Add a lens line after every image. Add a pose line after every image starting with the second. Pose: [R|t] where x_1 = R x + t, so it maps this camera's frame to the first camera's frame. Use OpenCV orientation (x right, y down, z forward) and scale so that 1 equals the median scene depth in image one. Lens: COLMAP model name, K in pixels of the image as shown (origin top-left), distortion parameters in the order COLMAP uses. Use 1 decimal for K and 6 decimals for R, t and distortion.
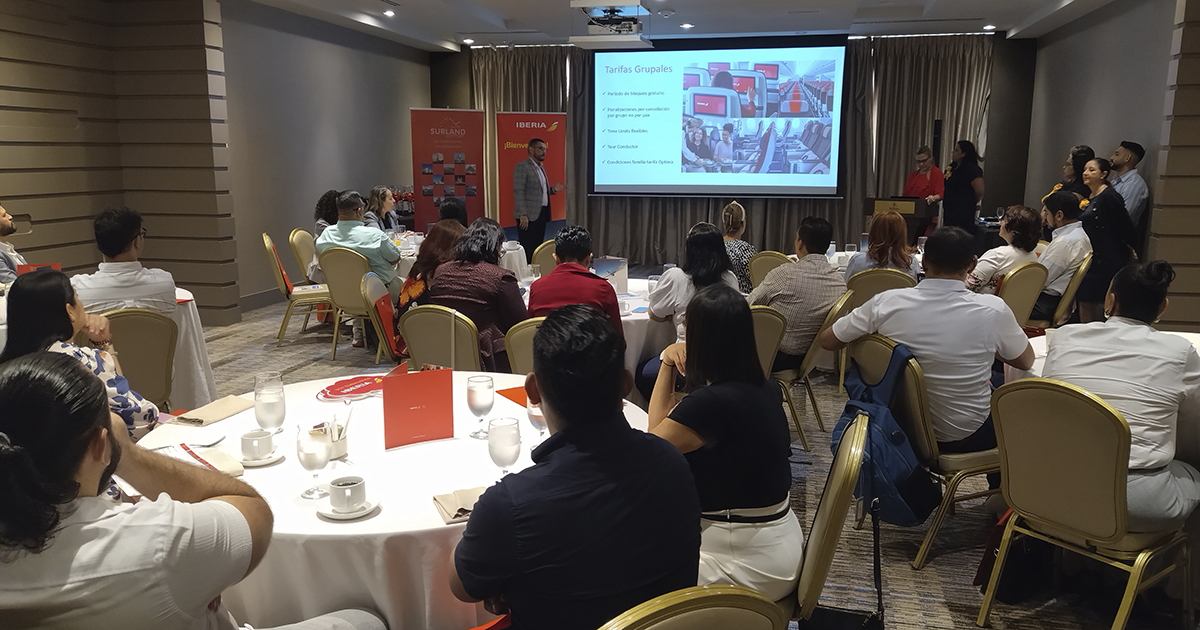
lens RADIAL K [[904.8, 0, 600.0], [0, 904.8, 315.0], [0, 0, 1]] dist [0.132005, -0.212058]
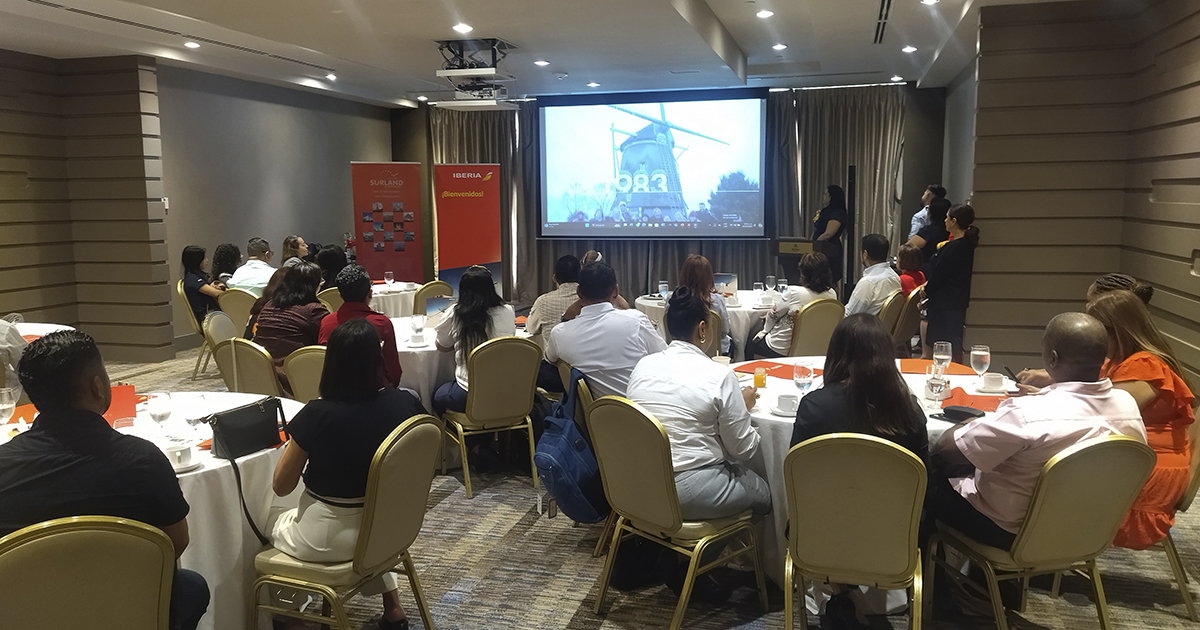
lens RADIAL K [[904.8, 0, 600.0], [0, 904.8, 315.0], [0, 0, 1]] dist [0.132005, -0.212058]
pose [[0.998316, -0.005295, -0.057775, 0.146533], [0.002777, 0.999046, -0.043576, 0.003894], [0.057951, 0.043342, 0.997378, -0.059549]]
